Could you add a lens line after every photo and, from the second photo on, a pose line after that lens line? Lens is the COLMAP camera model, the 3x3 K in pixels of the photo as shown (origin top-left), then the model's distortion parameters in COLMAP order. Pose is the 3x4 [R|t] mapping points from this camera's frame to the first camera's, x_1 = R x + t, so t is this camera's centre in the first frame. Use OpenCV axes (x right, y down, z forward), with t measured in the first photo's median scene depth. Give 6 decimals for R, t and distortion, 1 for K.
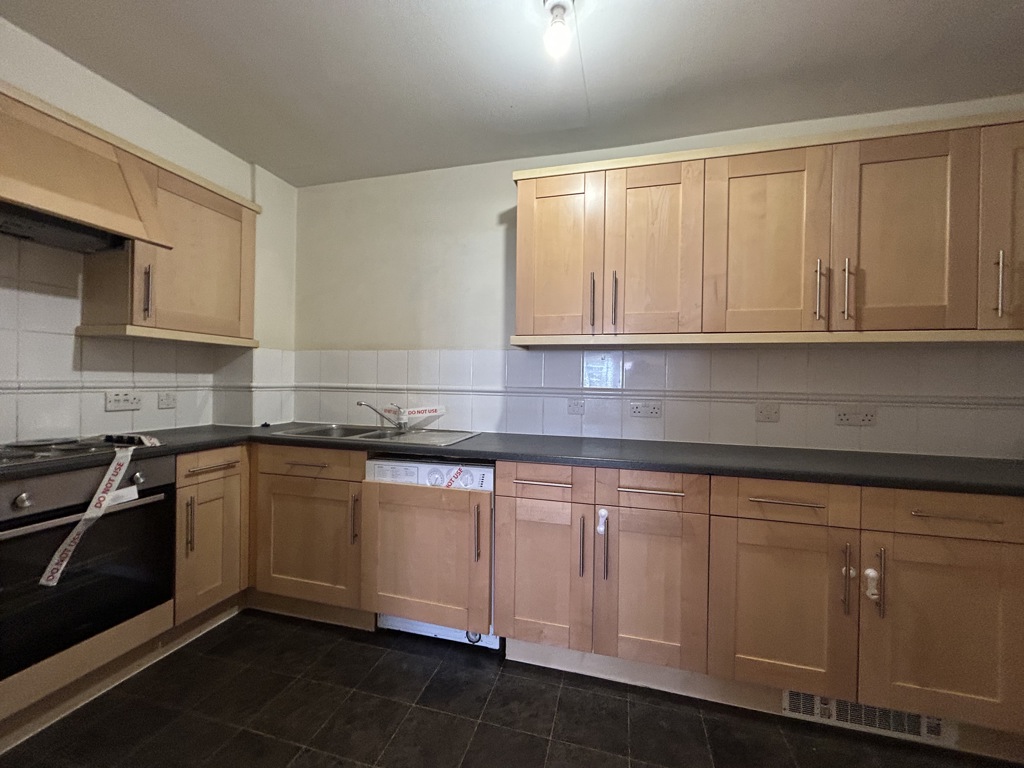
lens RADIAL K [[418.0, 0, 510.9], [0, 418.0, 382.1], [0, 0, 1]] dist [0.006987, -0.000528]
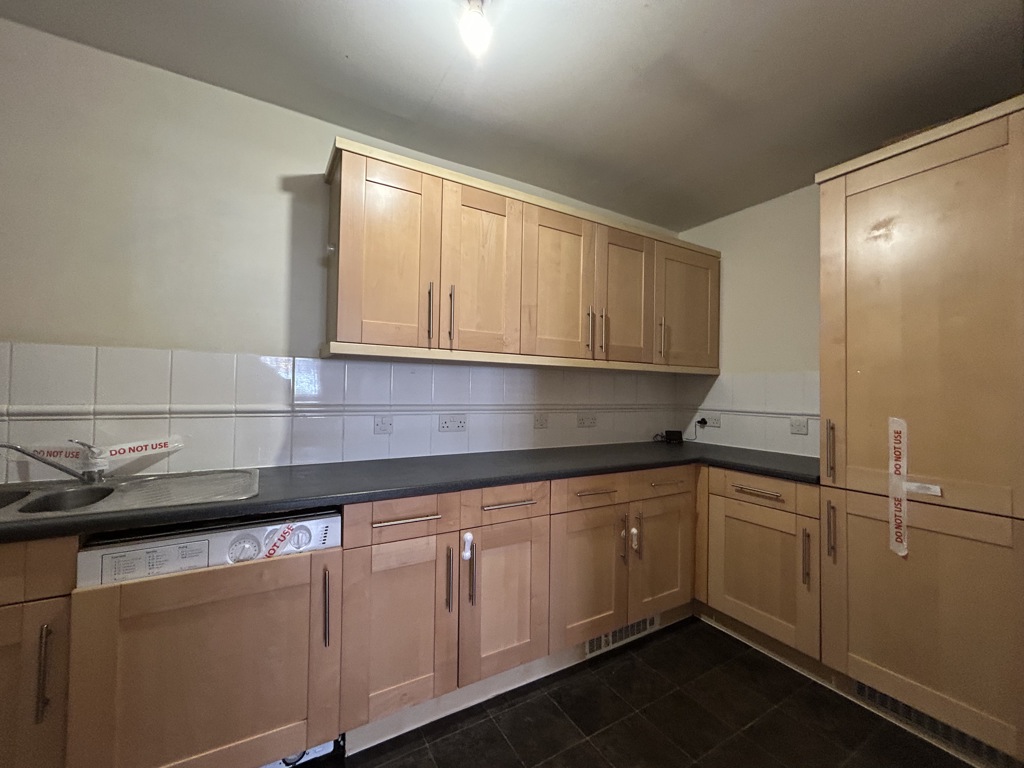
lens RADIAL K [[418.0, 0, 508.3], [0, 418.0, 382.8], [0, 0, 1]] dist [0.006987, -0.000528]
pose [[0.699870, 0.007993, 0.714226, -0.377809], [-0.004300, 0.999966, -0.006978, -0.033548], [-0.714258, 0.001812, 0.699881, 0.240475]]
